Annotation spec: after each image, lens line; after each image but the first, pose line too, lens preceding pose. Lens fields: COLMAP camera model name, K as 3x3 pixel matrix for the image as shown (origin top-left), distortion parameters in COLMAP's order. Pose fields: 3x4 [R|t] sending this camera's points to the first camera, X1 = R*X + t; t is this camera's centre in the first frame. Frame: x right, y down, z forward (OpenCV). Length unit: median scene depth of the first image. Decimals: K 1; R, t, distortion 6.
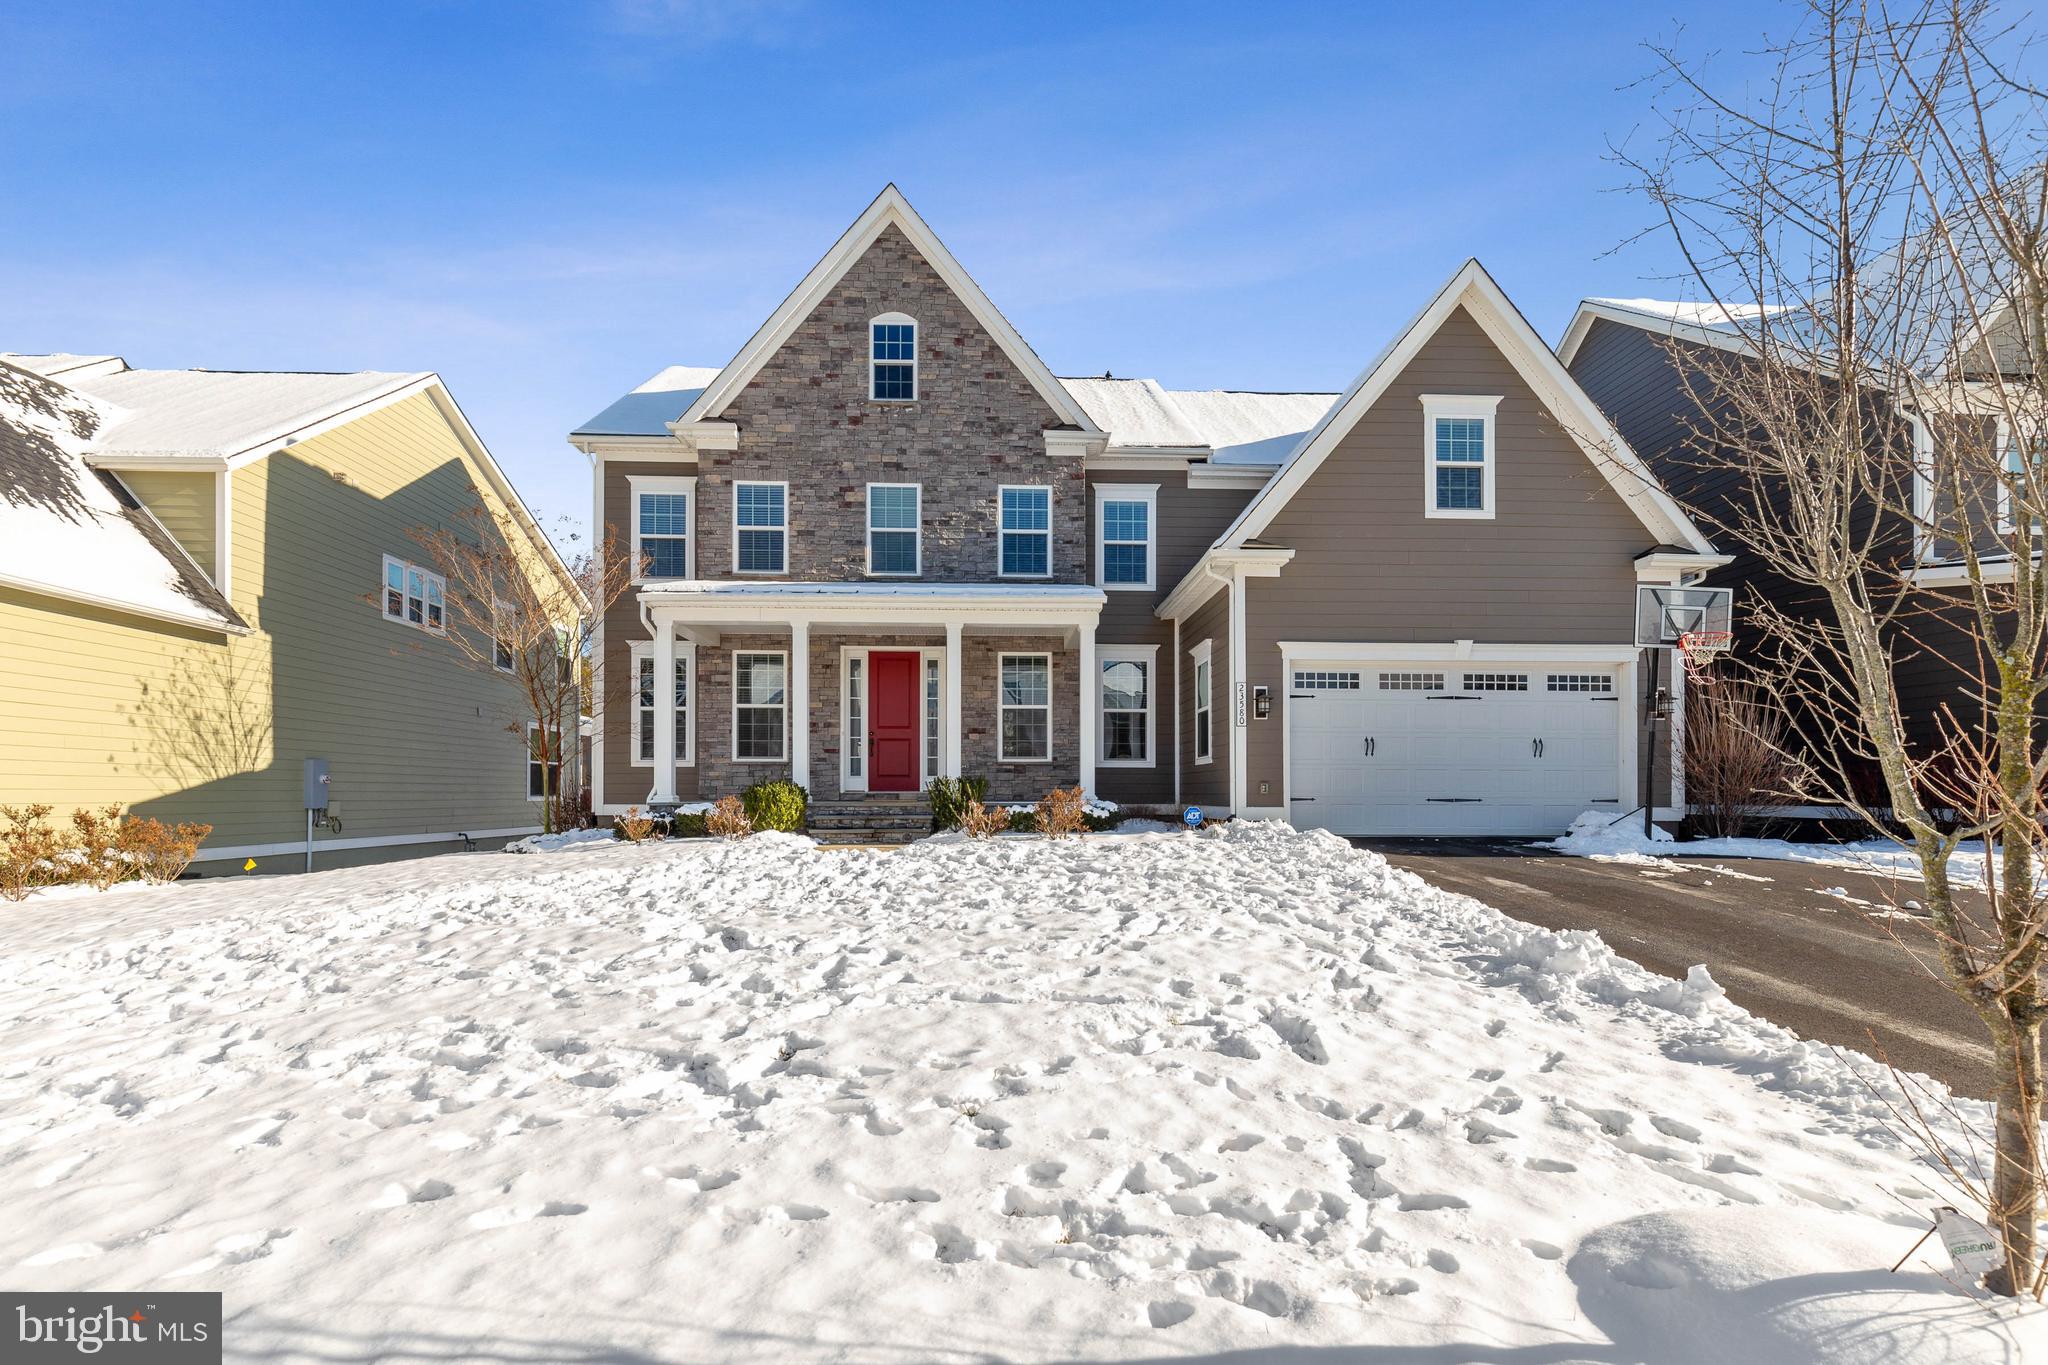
lens RADIAL K [[958.6, 0, 1024.2], [0, 958.6, 784.3], [0, 0, 1]] dist [-0.000144, -0.000330]
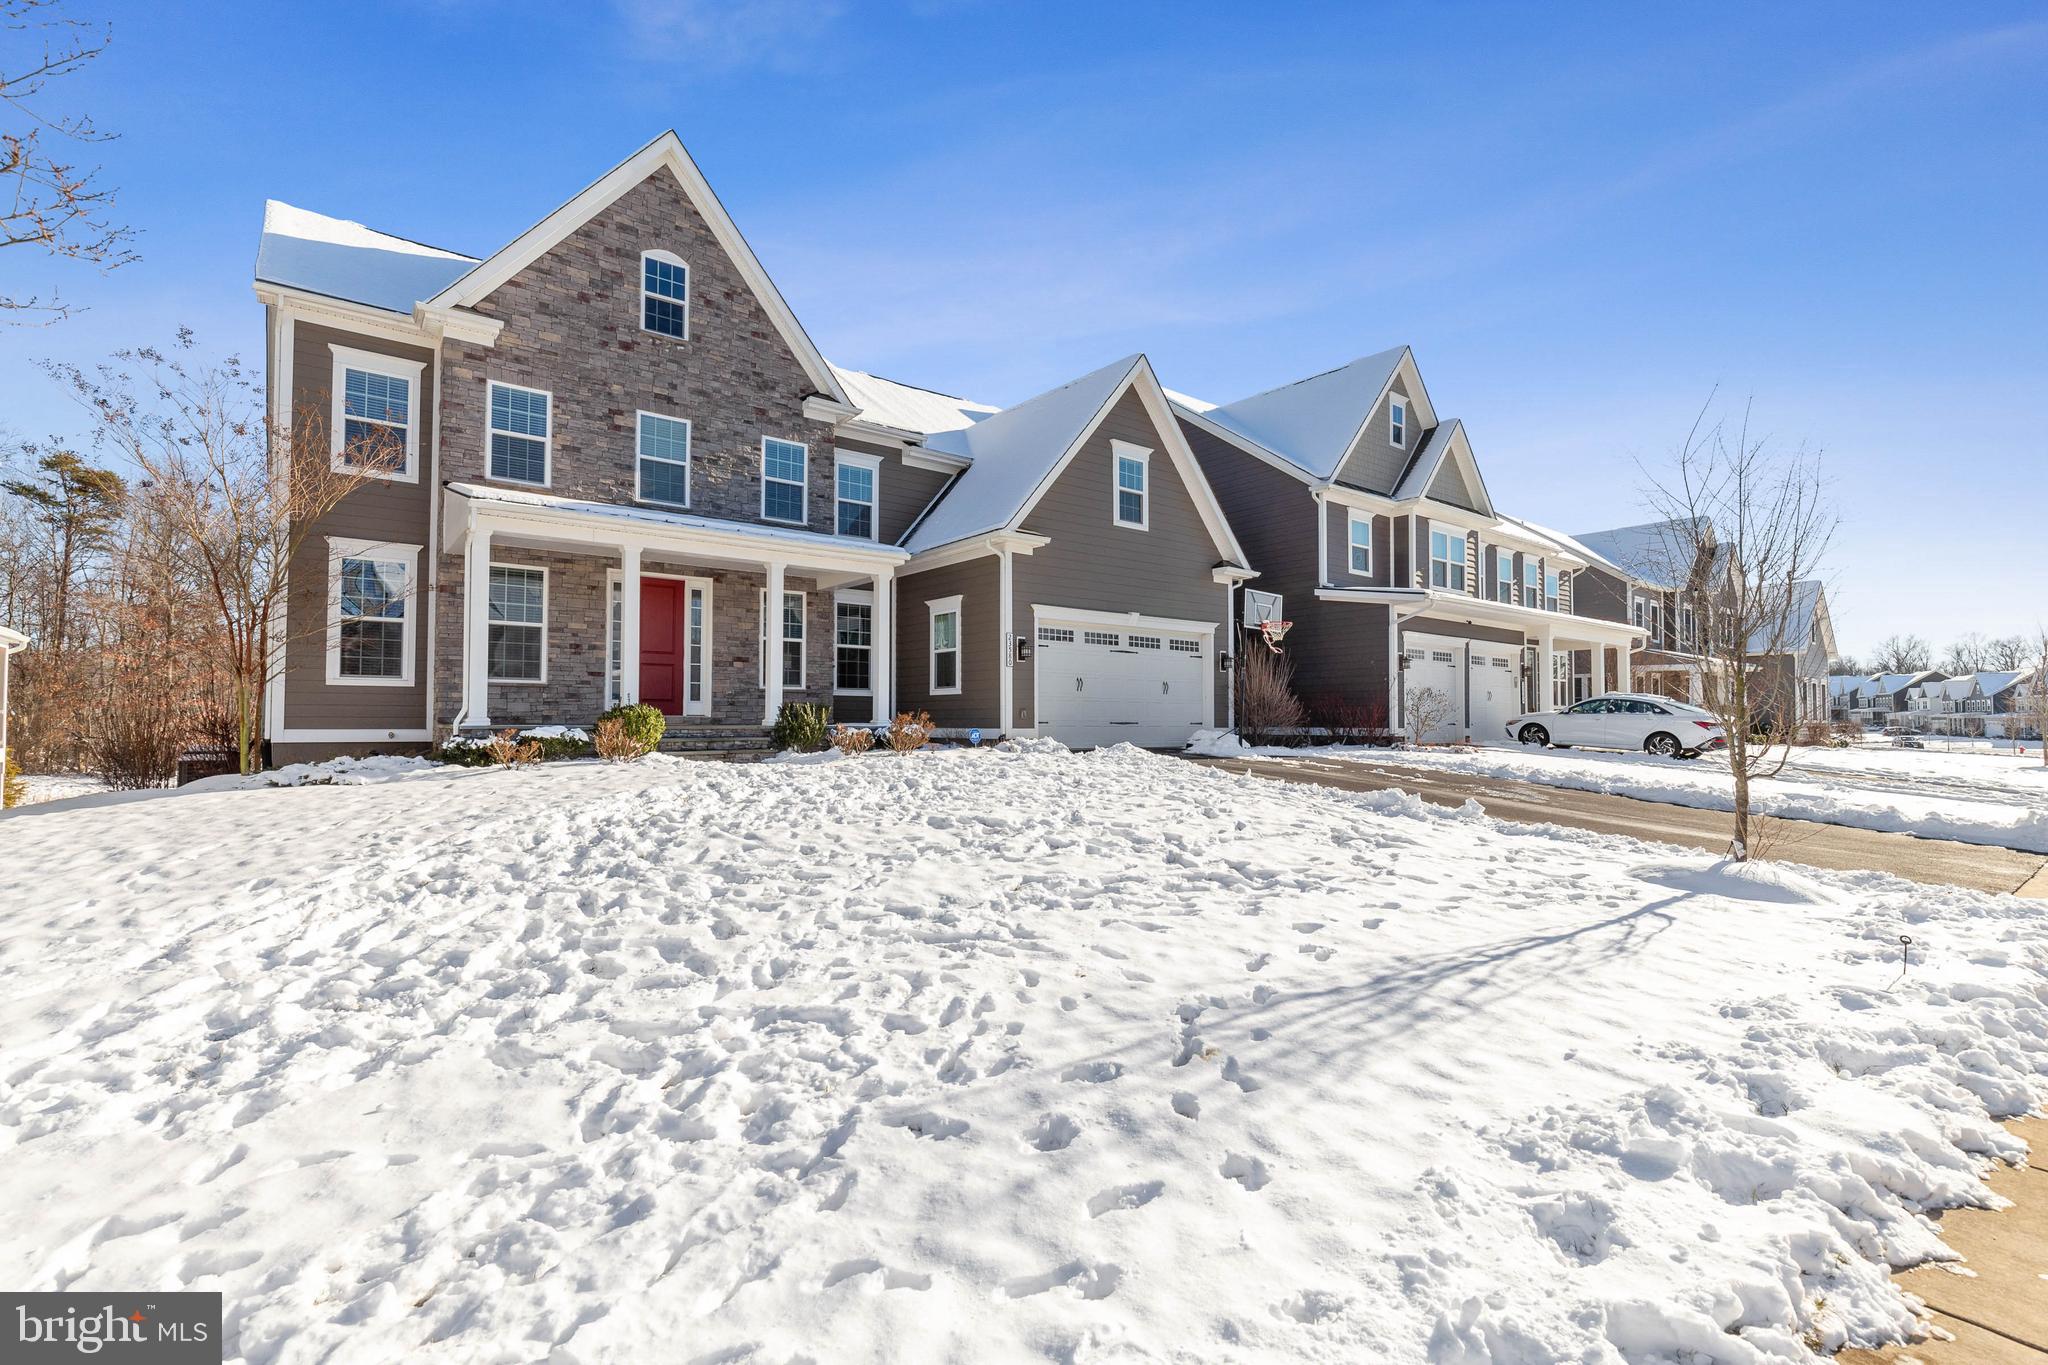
lens RADIAL K [[928.4, 0, 1024.0], [0, 928.4, 682.5], [0, 0, 1]] dist [-0.001140, -0.000431]
pose [[0.806213, 0.024652, 0.591112, -0.406347], [-0.007497, 0.999477, -0.031456, 0.000506], [-0.591578, 0.020929, 0.805976, -0.023606]]
